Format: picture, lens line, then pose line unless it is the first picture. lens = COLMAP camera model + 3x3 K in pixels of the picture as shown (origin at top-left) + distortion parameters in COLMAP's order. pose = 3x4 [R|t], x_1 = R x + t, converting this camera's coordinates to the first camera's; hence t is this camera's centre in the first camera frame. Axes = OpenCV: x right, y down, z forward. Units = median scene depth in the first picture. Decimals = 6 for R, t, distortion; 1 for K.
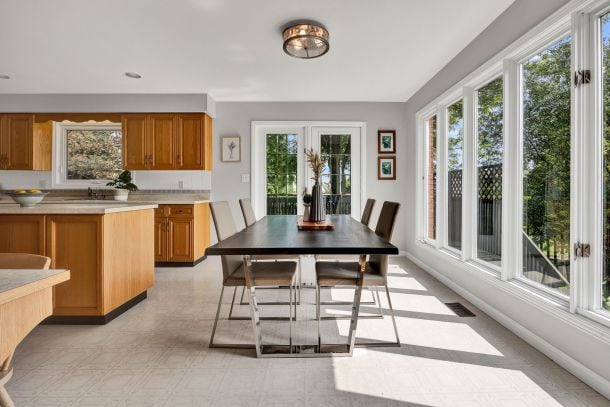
lens RADIAL K [[252.9, 0, 300.9], [0, 252.9, 191.3], [0, 0, 1]] dist [-0.001470, -0.000161]
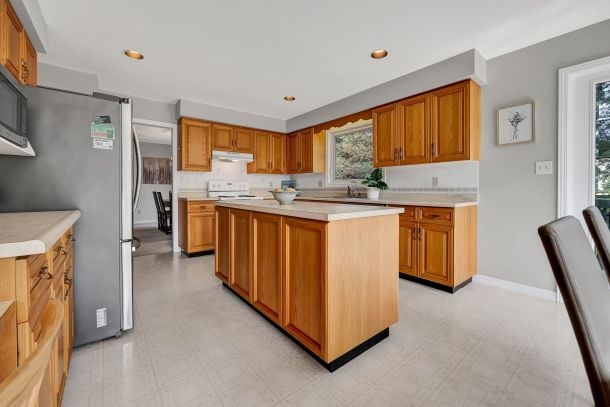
lens RADIAL K [[252.9, 0, 300.9], [0, 252.9, 191.3], [0, 0, 1]] dist [-0.001470, -0.000161]
pose [[0.599894, 0.004155, -0.800069, -0.098511], [0.000580, 0.999984, 0.005628, 0.000540], [0.800079, -0.003840, 0.599882, 0.197045]]
